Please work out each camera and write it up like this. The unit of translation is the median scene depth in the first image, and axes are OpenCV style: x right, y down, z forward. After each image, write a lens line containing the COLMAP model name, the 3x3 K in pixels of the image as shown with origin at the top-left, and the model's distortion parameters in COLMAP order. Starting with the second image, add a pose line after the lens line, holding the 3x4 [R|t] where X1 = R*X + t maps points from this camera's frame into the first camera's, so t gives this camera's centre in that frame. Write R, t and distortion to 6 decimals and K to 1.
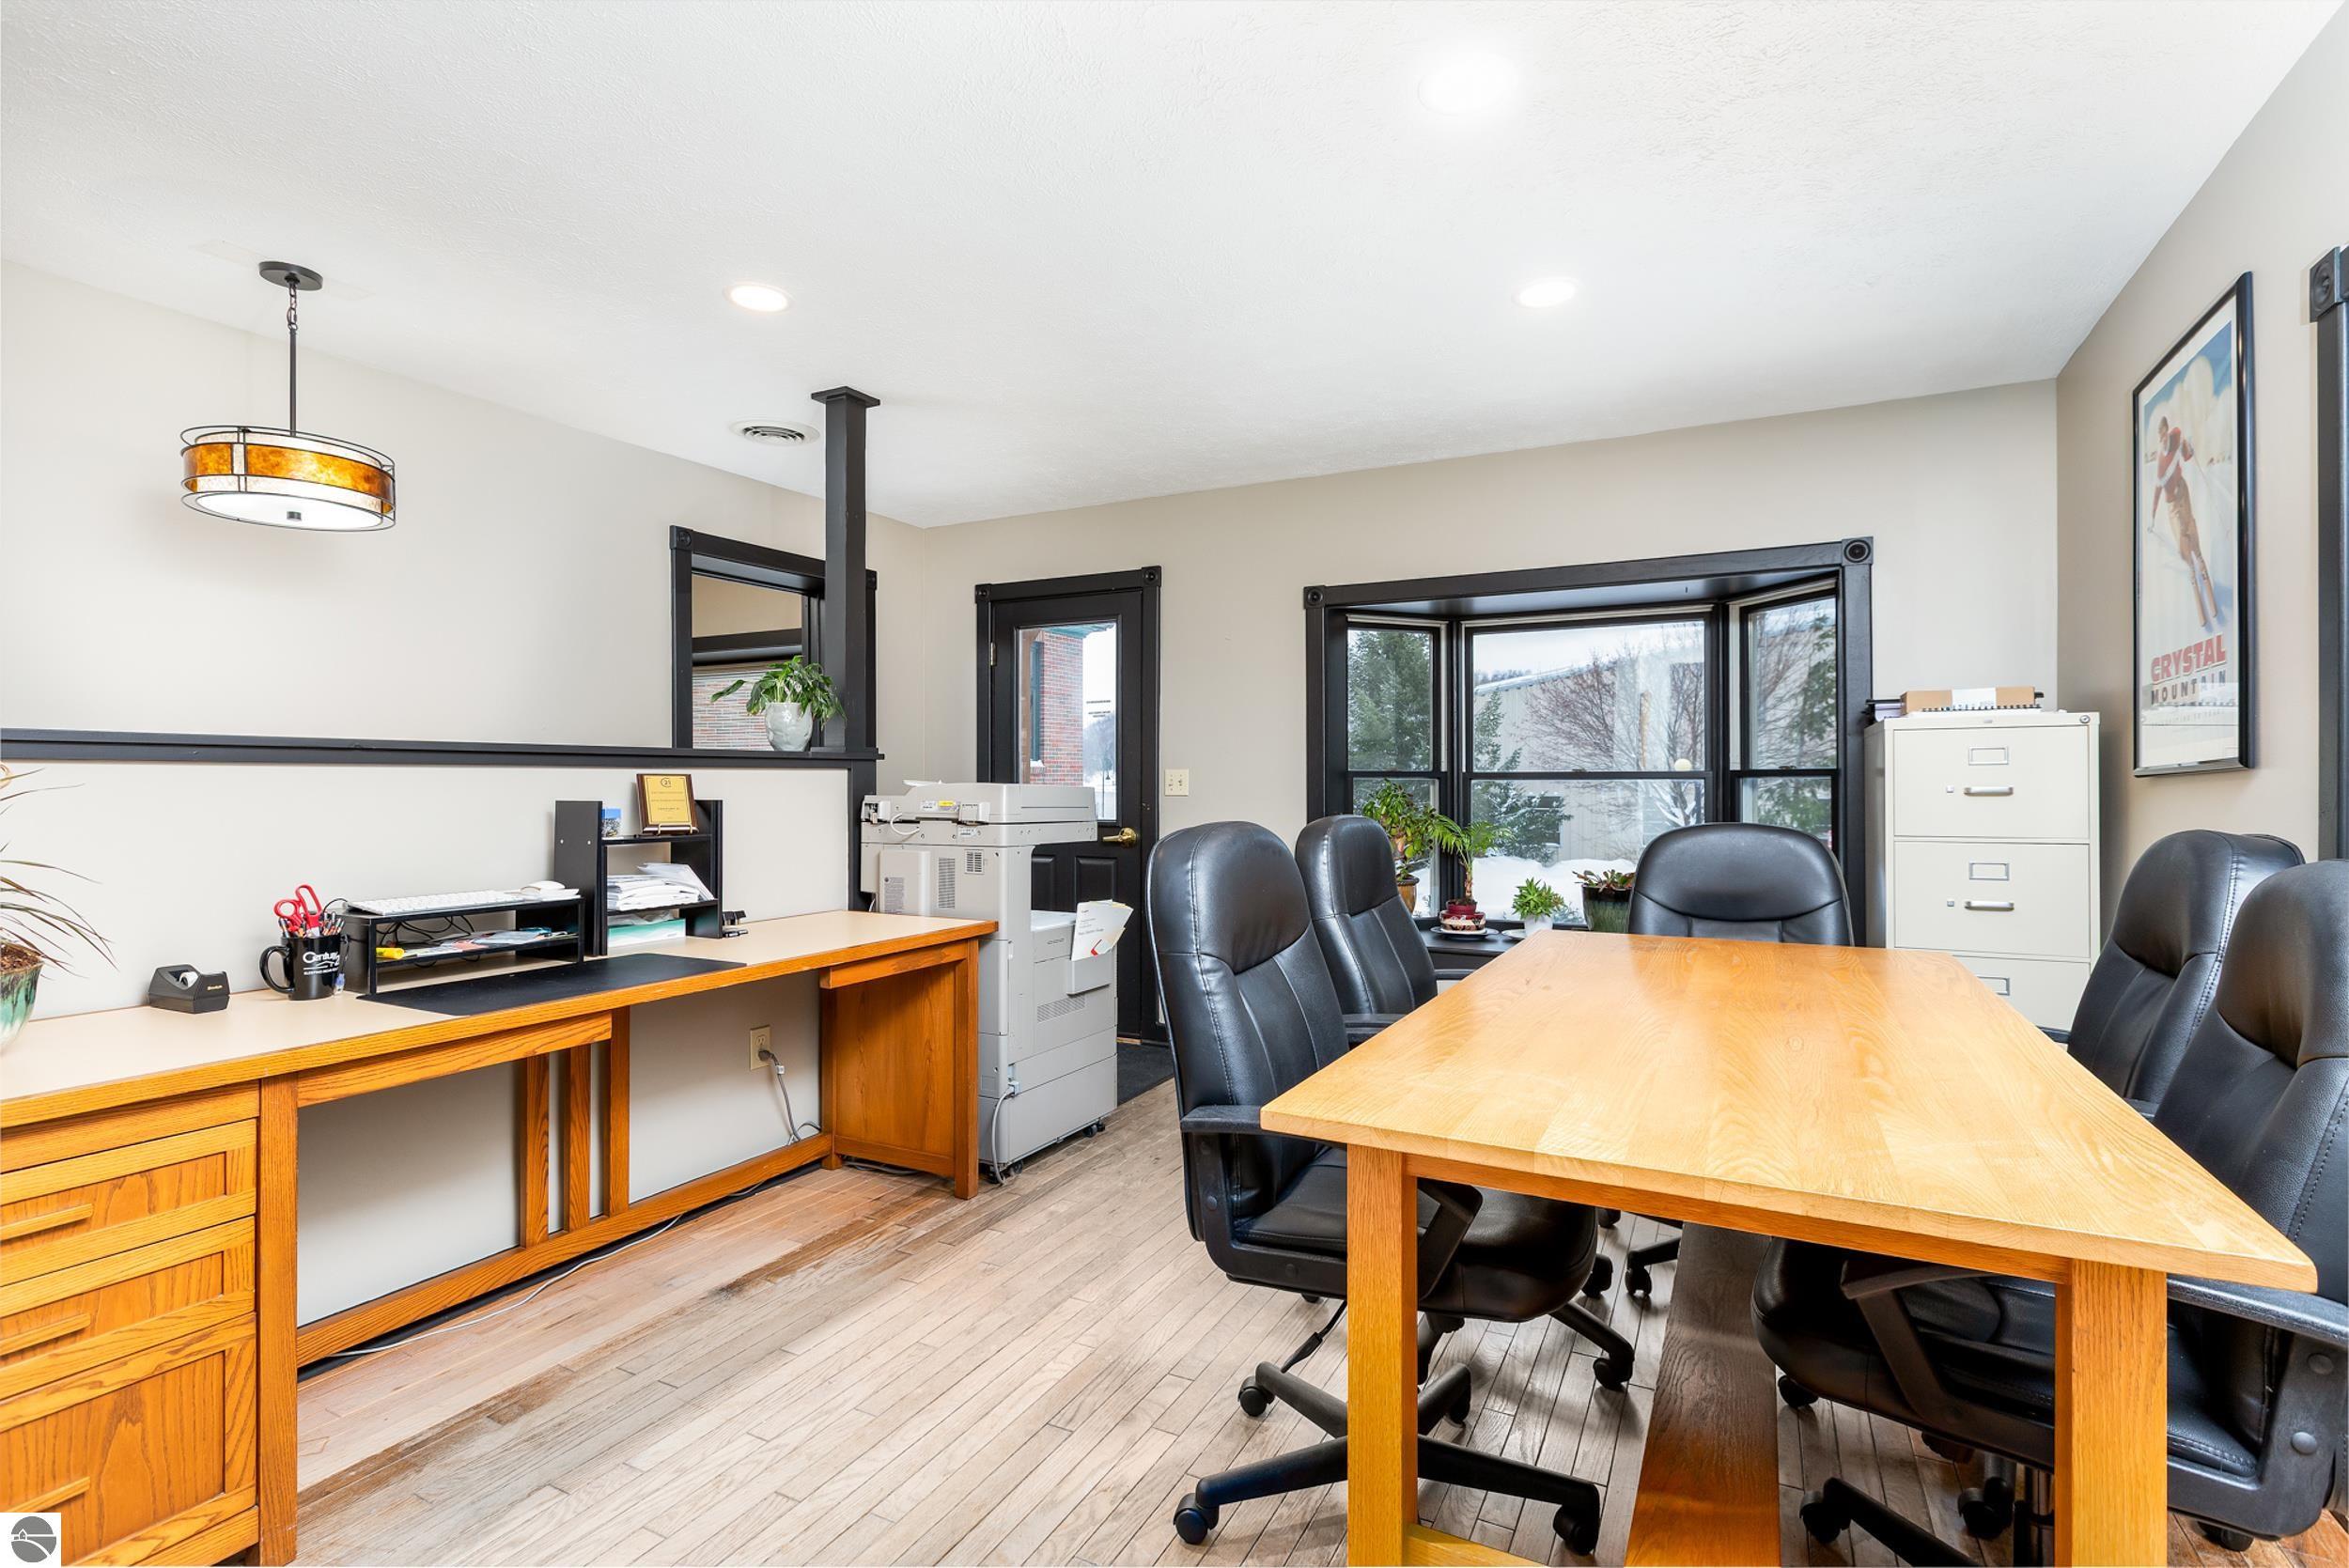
lens RADIAL K [[1088.0, 0, 1177.3], [0, 1088.0, 779.3], [0, 0, 1]] dist [-0.005336, -0.000385]
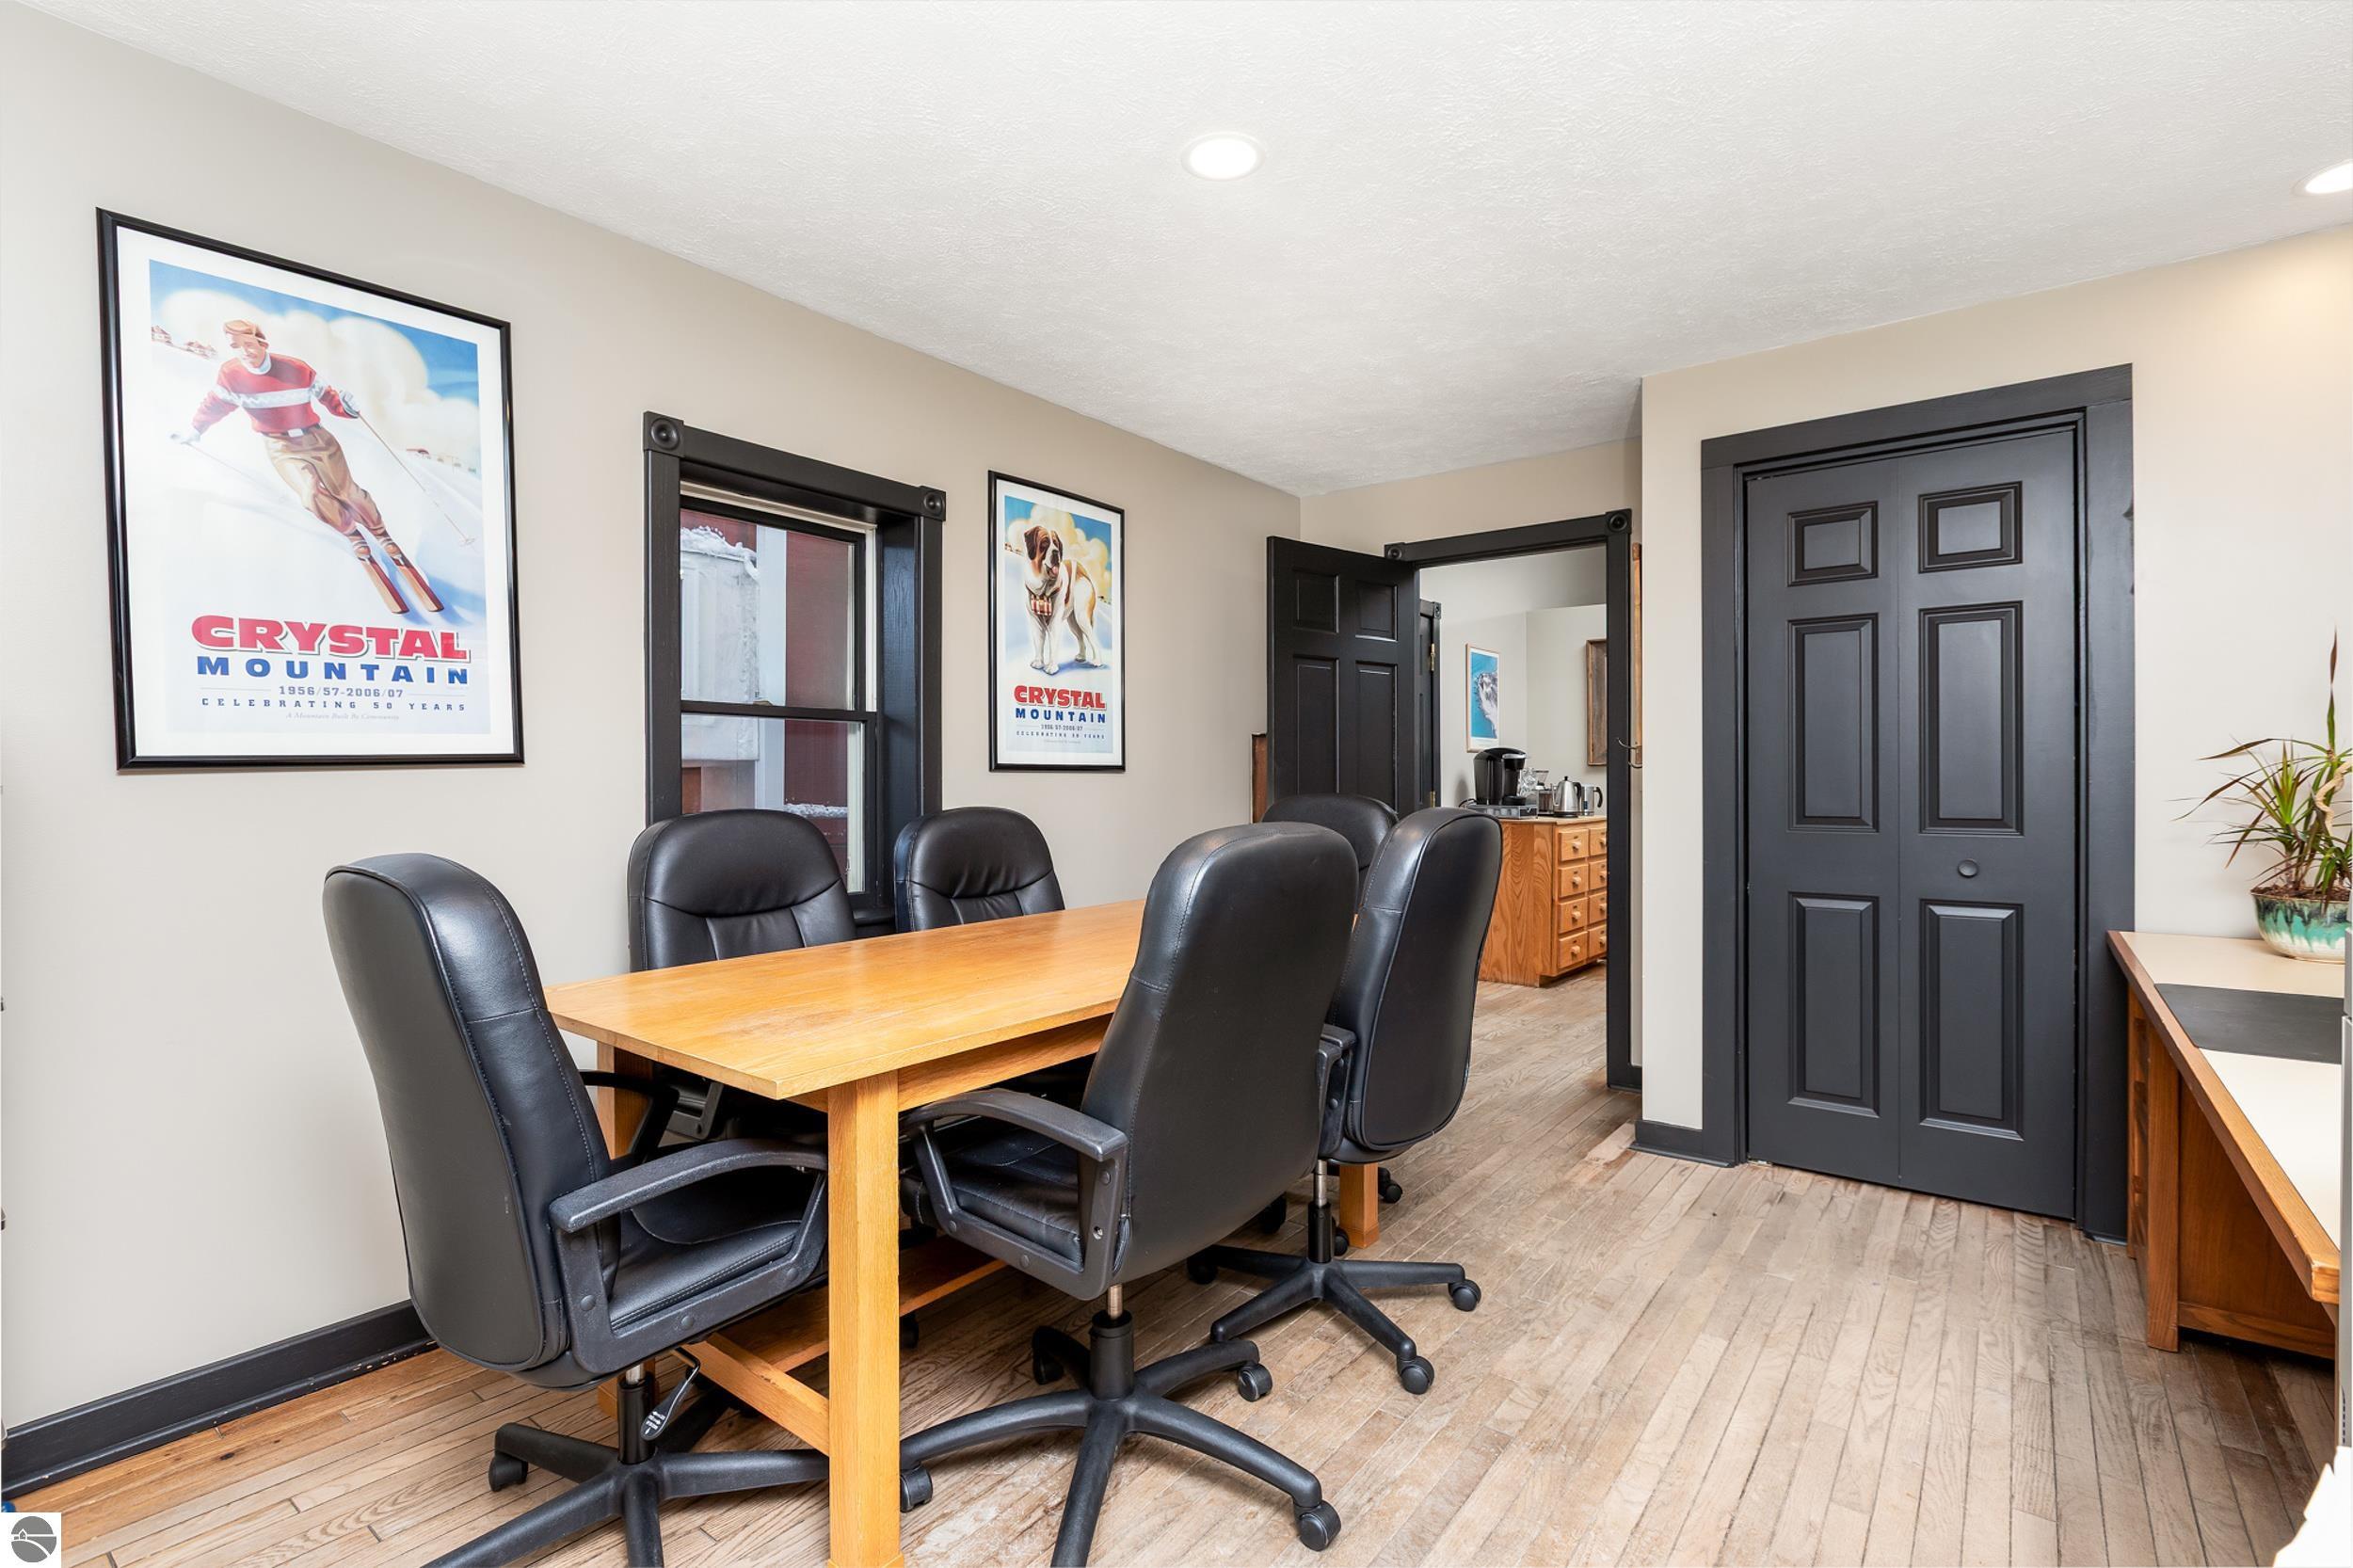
lens RADIAL K [[1090.0, 0, 1179.3], [0, 1090.0, 779.3], [0, 0, 1]] dist [-0.005336, -0.000385]
pose [[-0.983799, -0.001853, 0.179266, 0.085115], [-0.003044, 0.999975, -0.006371, 0.017614], [-0.179250, -0.006814, -0.983780, 1.649877]]
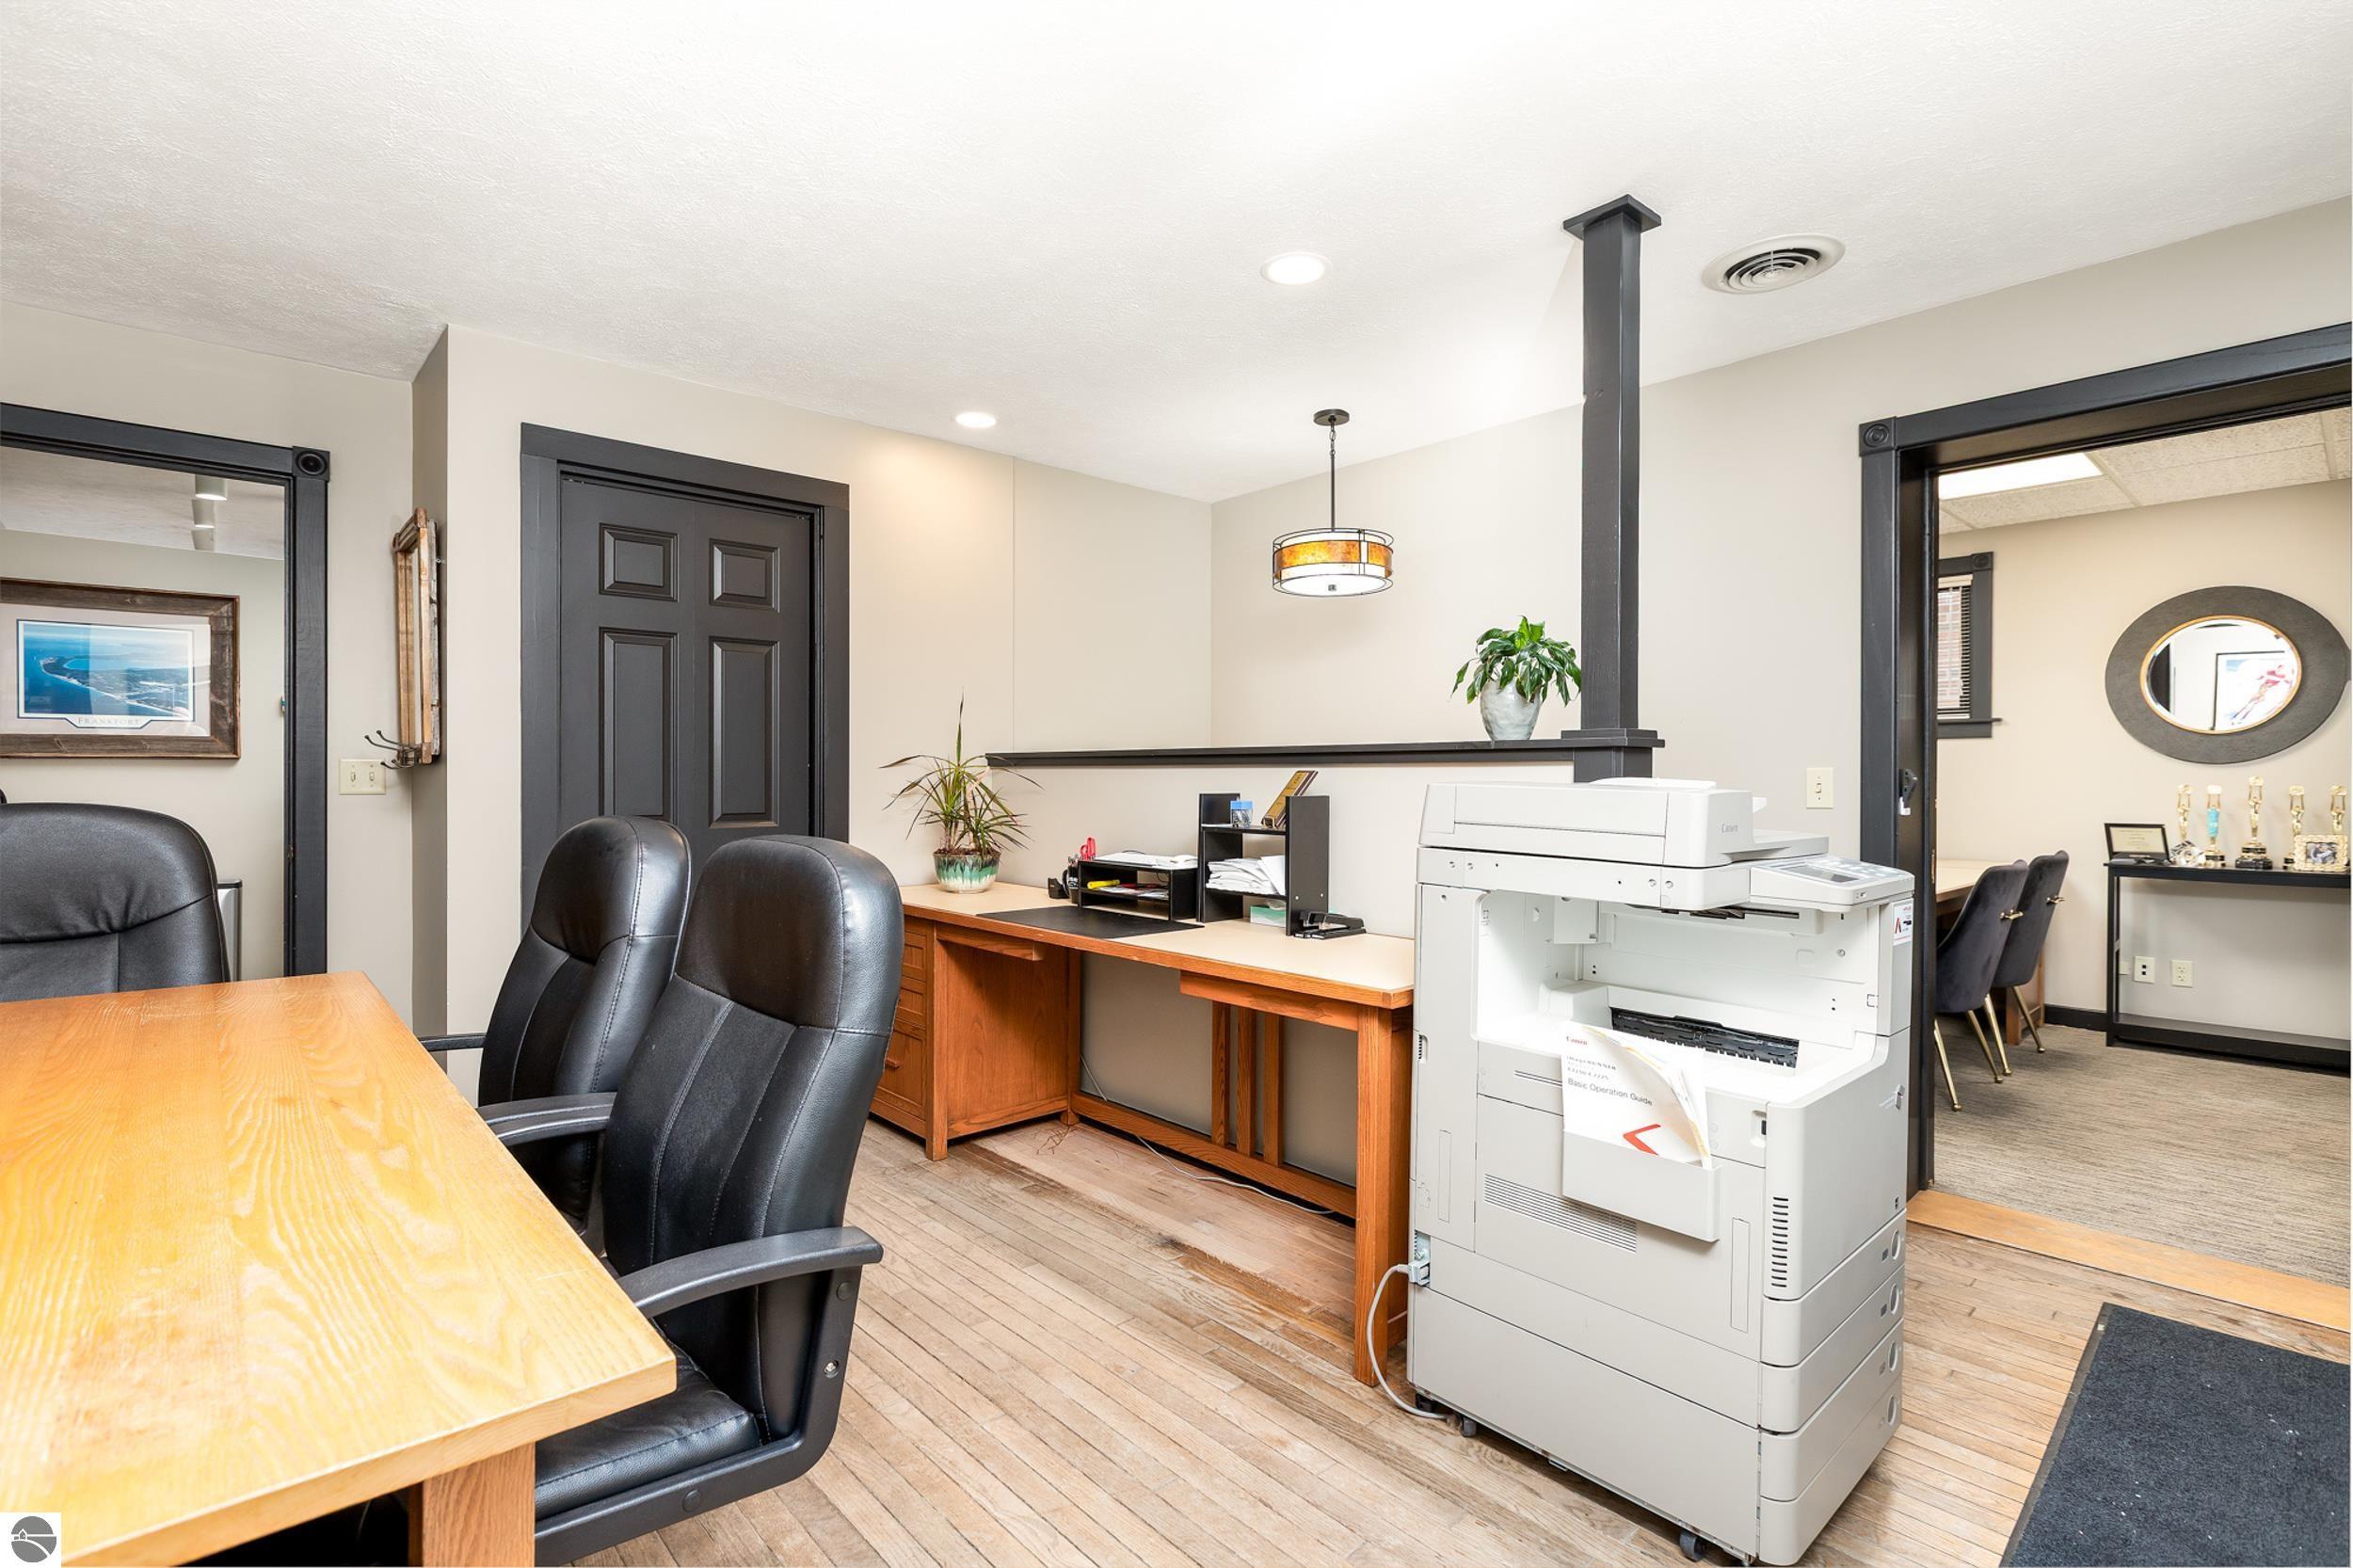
lens RADIAL K [[1090.0, 0, 1179.3], [0, 1090.0, 779.3], [0, 0, 1]] dist [-0.005336, -0.000385]
pose [[-0.344013, -0.000414, -0.938965, 0.608631], [-0.001423, 0.999999, 0.000080, 0.004588], [0.938964, 0.001363, -0.344013, 1.379793]]
